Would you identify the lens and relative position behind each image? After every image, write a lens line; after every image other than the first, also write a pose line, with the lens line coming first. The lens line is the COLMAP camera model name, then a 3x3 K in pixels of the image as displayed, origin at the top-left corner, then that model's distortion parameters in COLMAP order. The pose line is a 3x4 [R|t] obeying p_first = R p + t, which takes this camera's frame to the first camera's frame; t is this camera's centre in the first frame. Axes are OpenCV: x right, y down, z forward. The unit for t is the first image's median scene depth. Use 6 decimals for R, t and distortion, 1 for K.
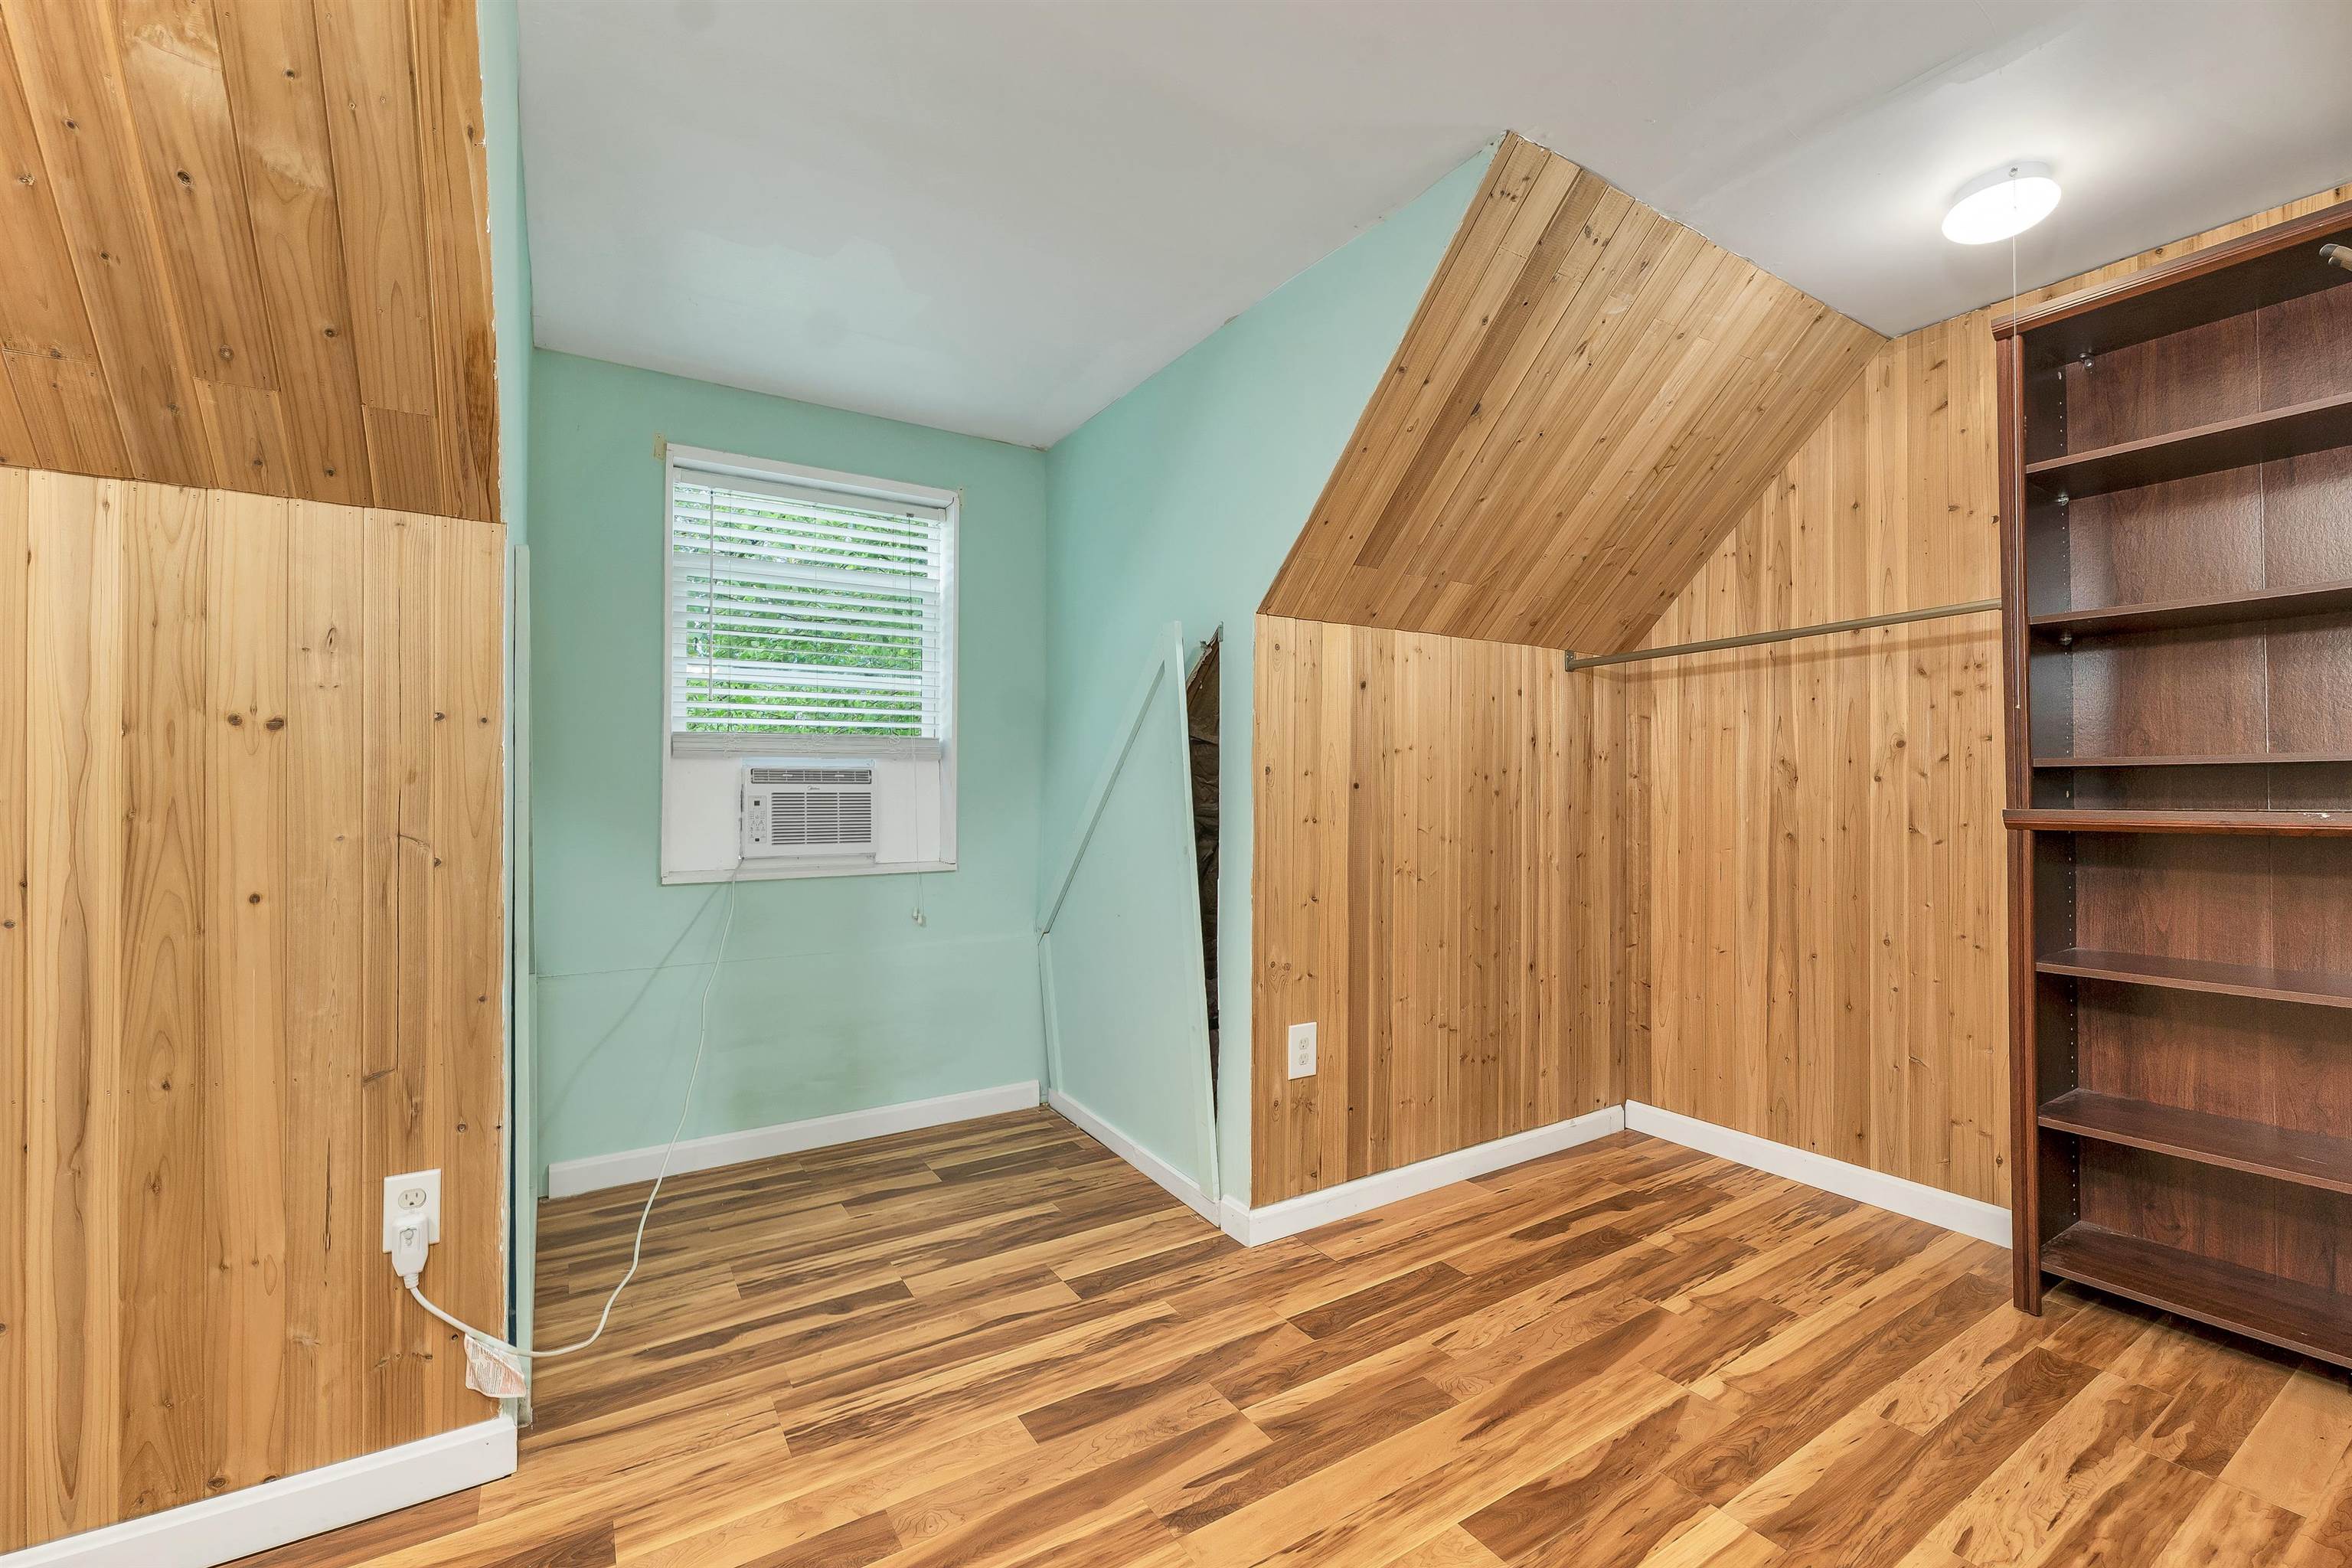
lens RADIAL K [[989.3, 0, 1195.1], [0, 989.3, 778.5], [0, 0, 1]] dist [-0.000335, 0.000557]
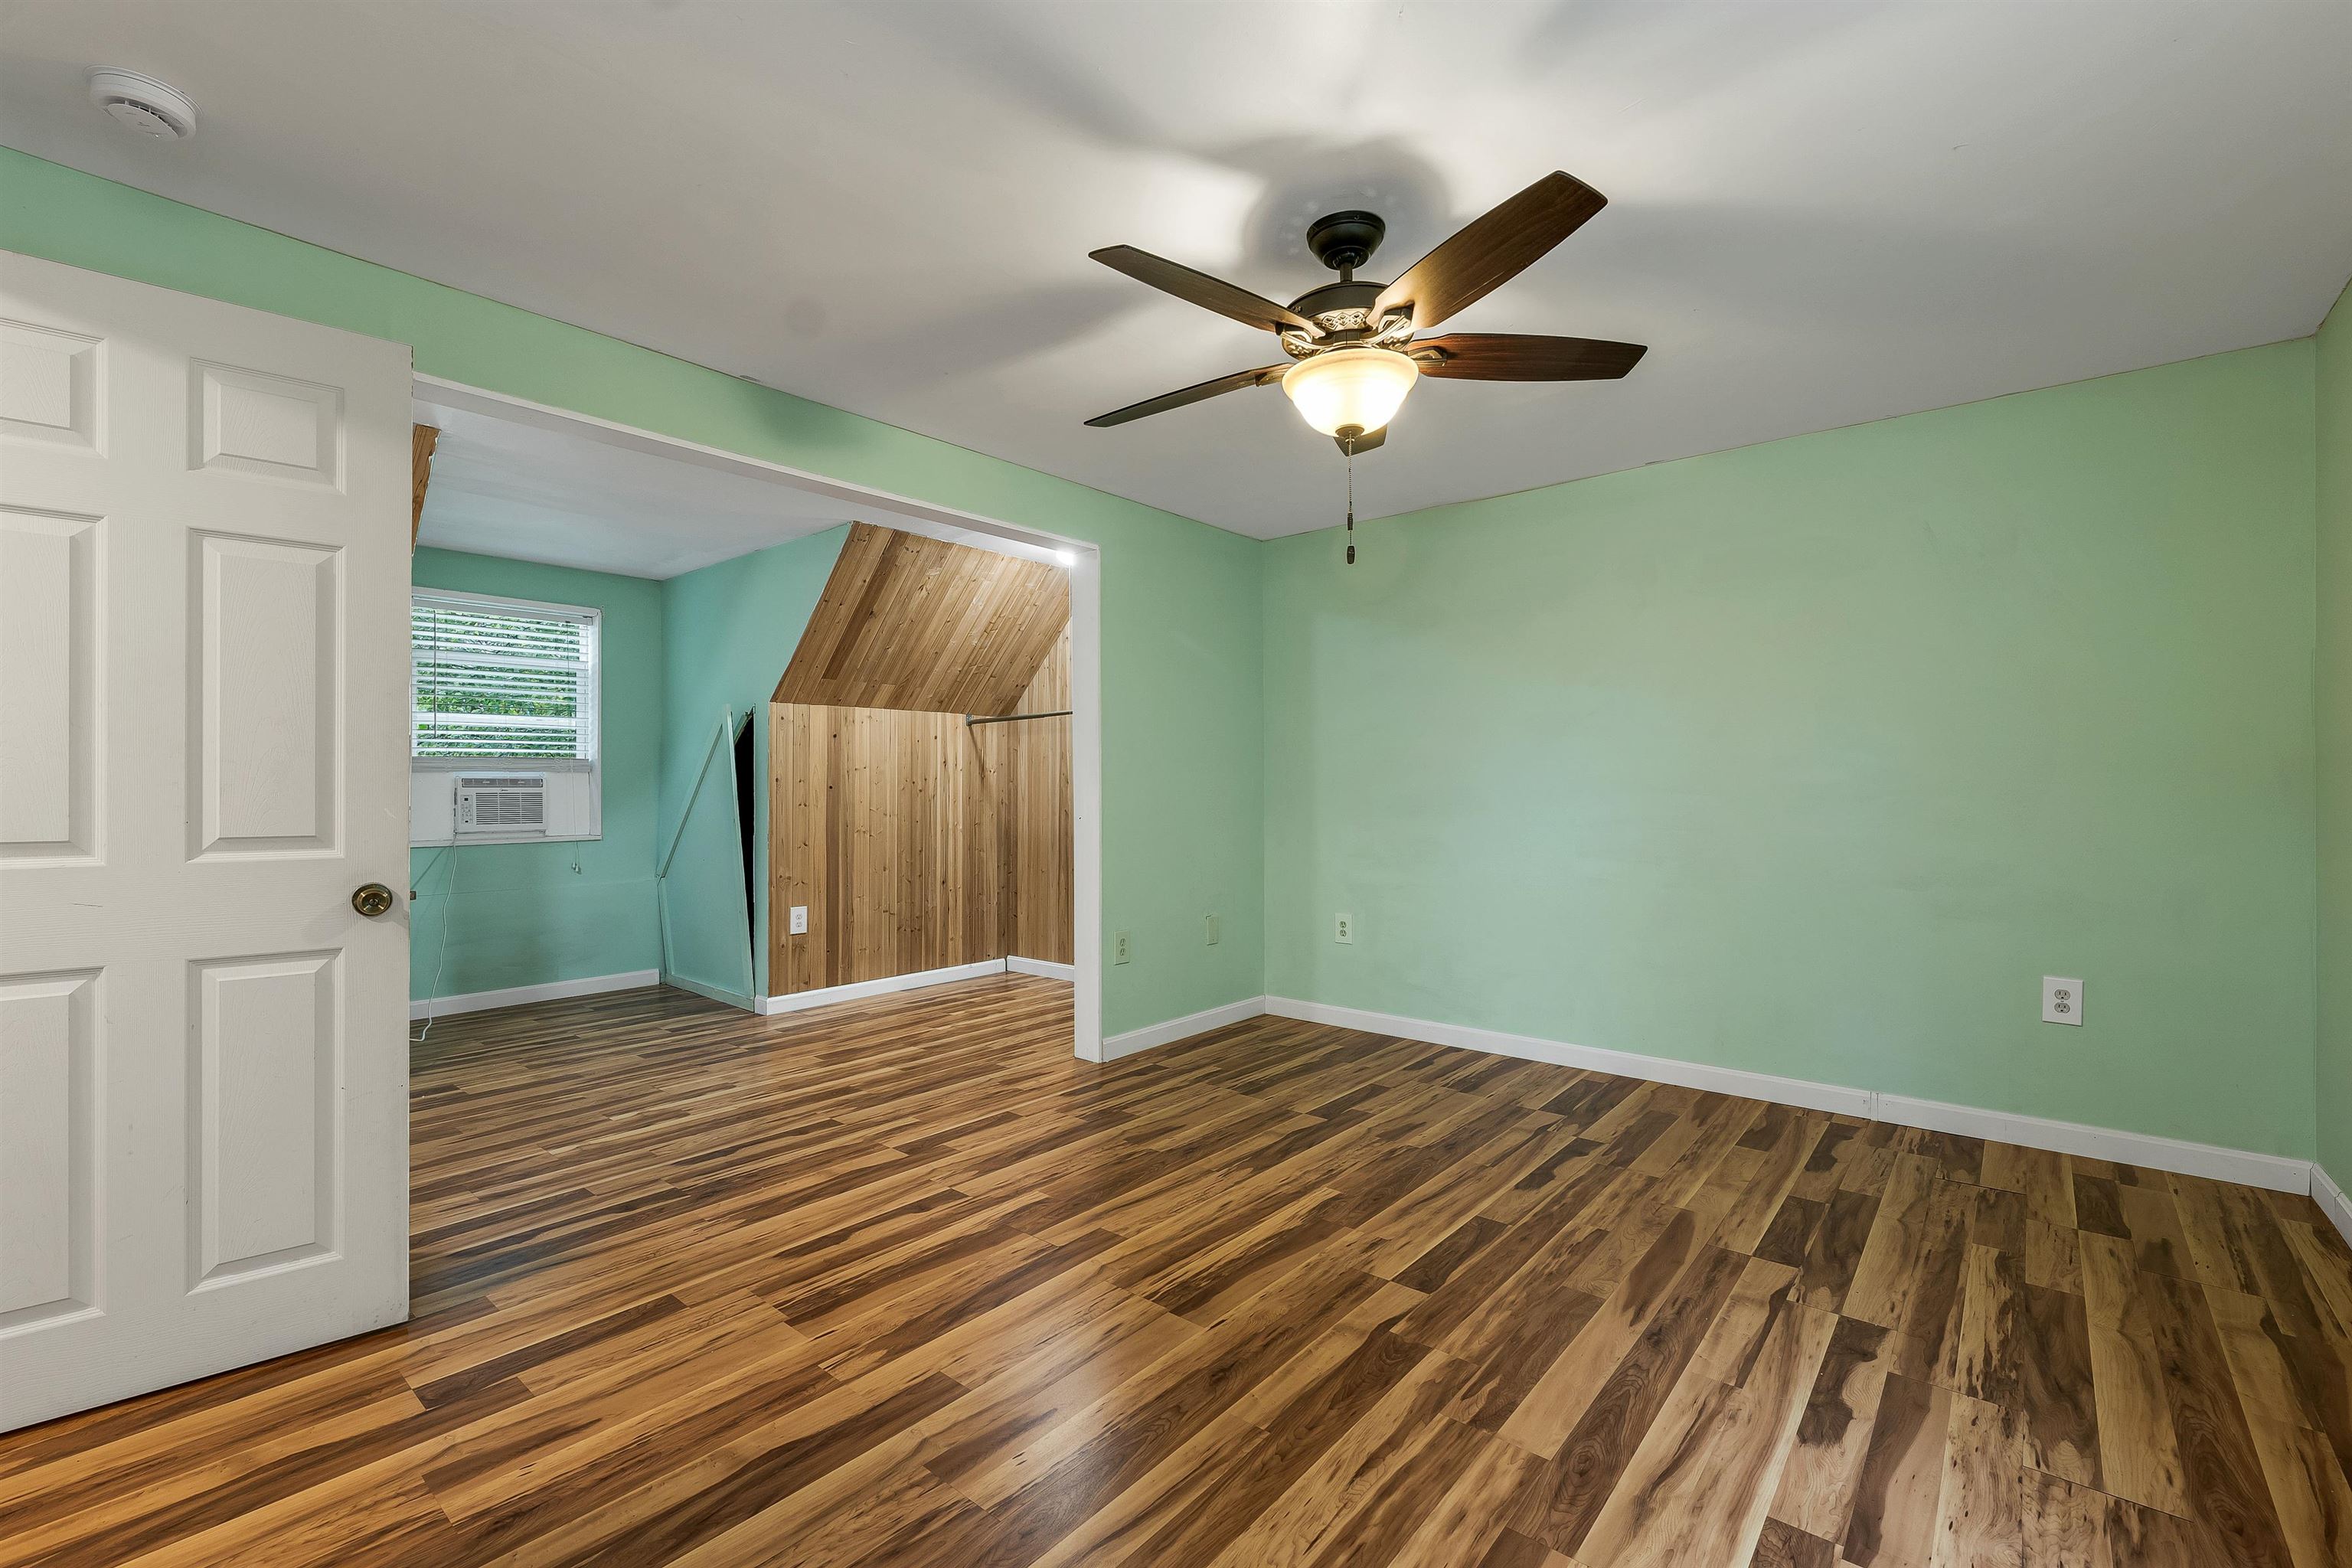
lens RADIAL K [[989.3, 0, 1186.5], [0, 989.3, 791.1], [0, 0, 1]] dist [-0.000335, 0.000557]
pose [[0.955095, -0.005347, 0.296250, 0.260968], [0.002232, 0.999939, 0.010853, -0.005247], [-0.296290, -0.009704, 0.955049, -1.116786]]
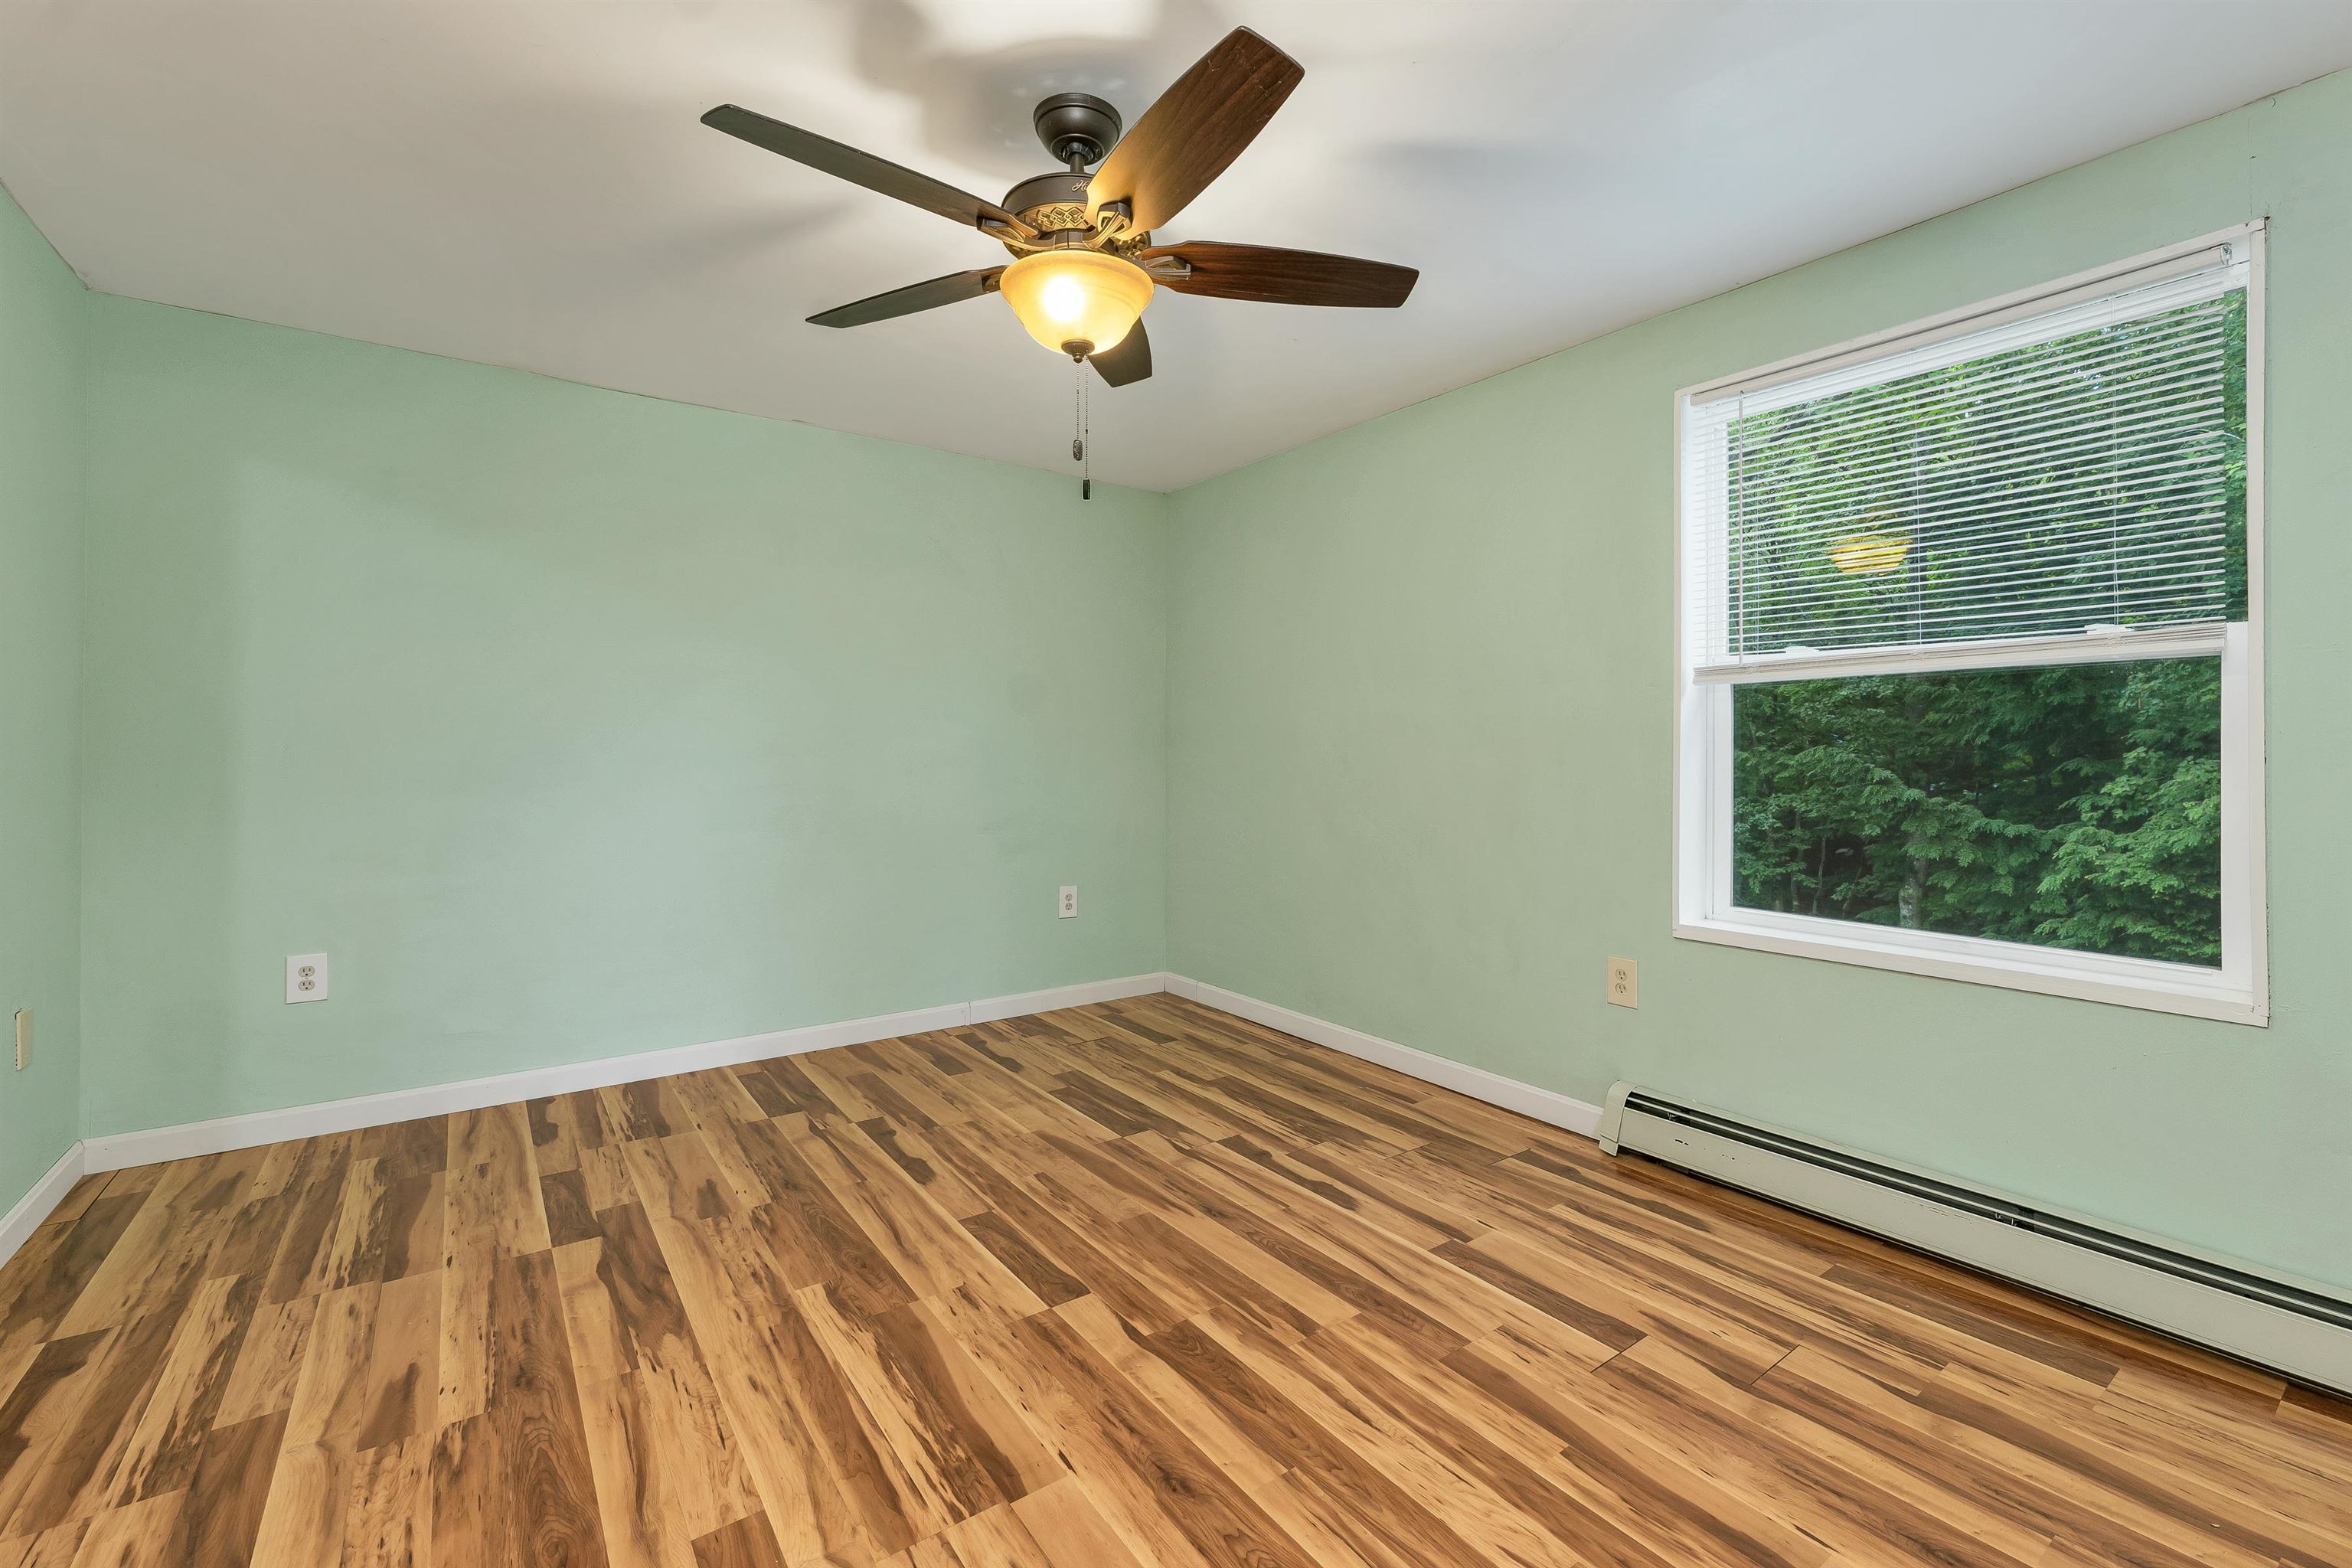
lens RADIAL K [[989.3, 0, 1160.8], [0, 989.3, 783.0], [0, 0, 1]] dist [-0.000335, 0.000557]
pose [[-0.039839, -0.034278, 0.998618, -0.066701], [-0.009959, 0.999375, 0.033907, -0.000791], [-0.999156, -0.008594, -0.040155, -0.406141]]
